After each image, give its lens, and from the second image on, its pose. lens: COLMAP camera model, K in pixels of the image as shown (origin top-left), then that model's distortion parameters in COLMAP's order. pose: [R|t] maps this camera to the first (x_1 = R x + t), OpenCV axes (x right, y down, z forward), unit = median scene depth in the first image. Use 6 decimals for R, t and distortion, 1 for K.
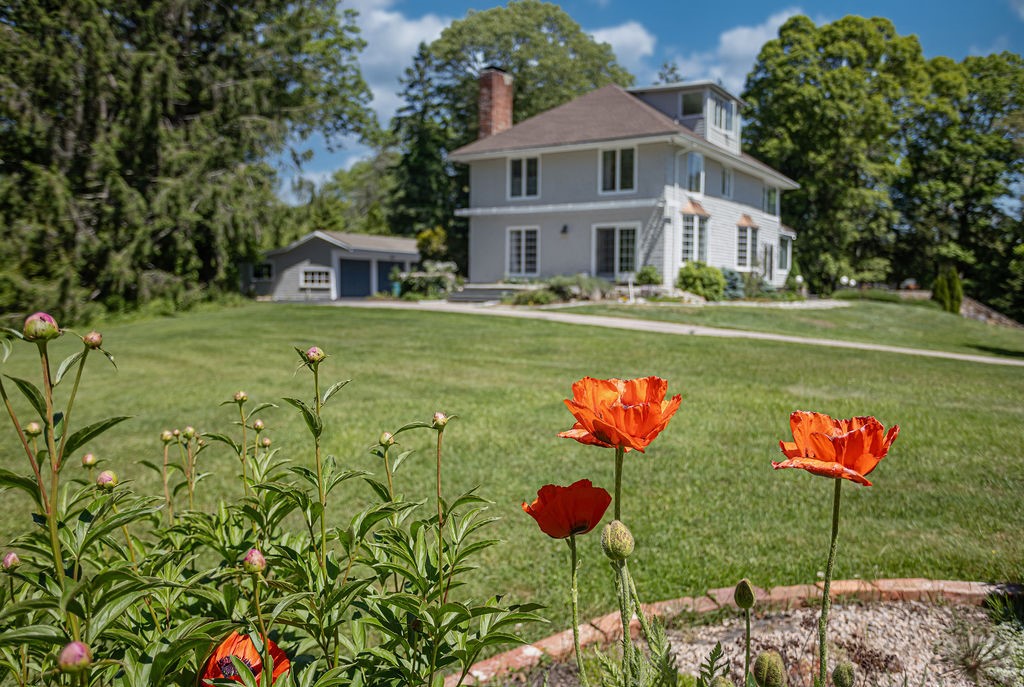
lens RADIAL K [[768.5, 0, 512.0], [0, 768.5, 343.5], [0, 0, 1]] dist [0.005777, 0.003684]
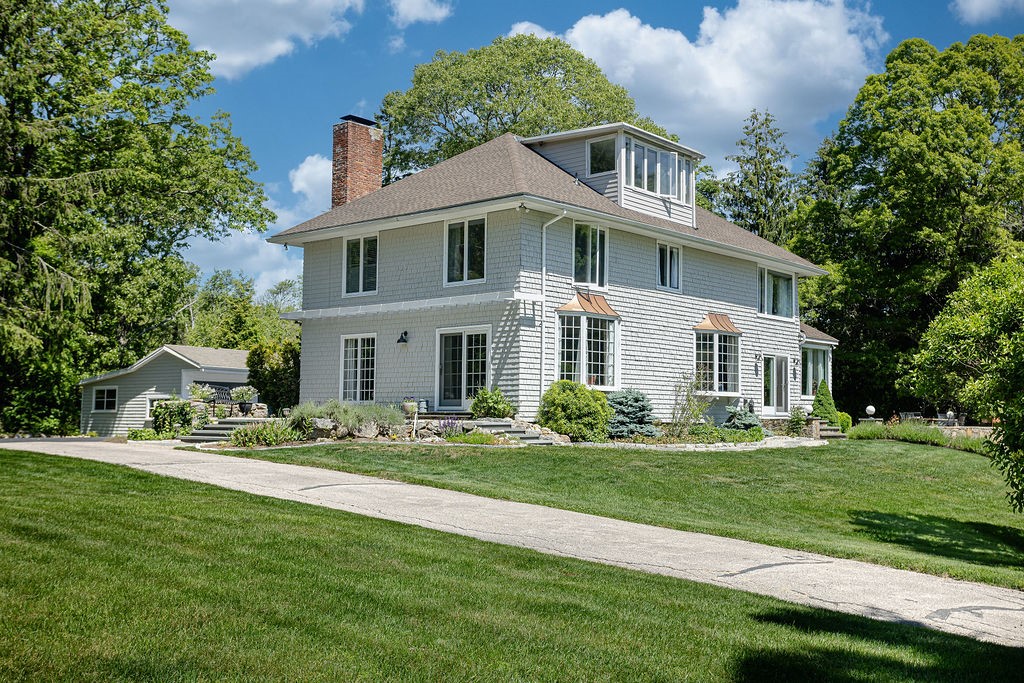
lens RADIAL K [[1062.2, 0, 512.0], [0, 1062.2, 341.5], [0, 0, 1]] dist [0.044027, -0.009916]
pose [[0.992746, -0.008957, -0.119895, 0.269046], [-0.009249, 0.988577, -0.150433, -0.001064], [0.119873, 0.150451, 0.981323, 0.070028]]
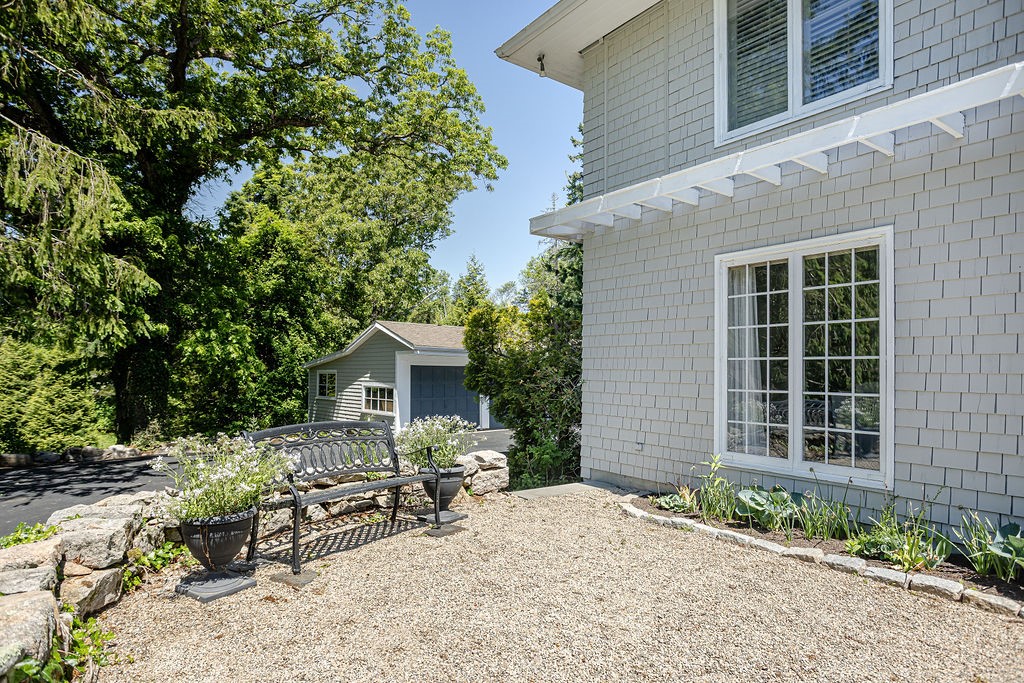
lens RADIAL K [[627.7, 0, 510.8], [0, 627.7, 371.8], [0, 0, 1]] dist [0.000973, 0.000077]
pose [[0.947280, -0.003844, -0.320383, -0.004731], [-0.022576, 0.996642, -0.078708, -0.100929], [0.319609, 0.081792, 0.944013, 0.815296]]
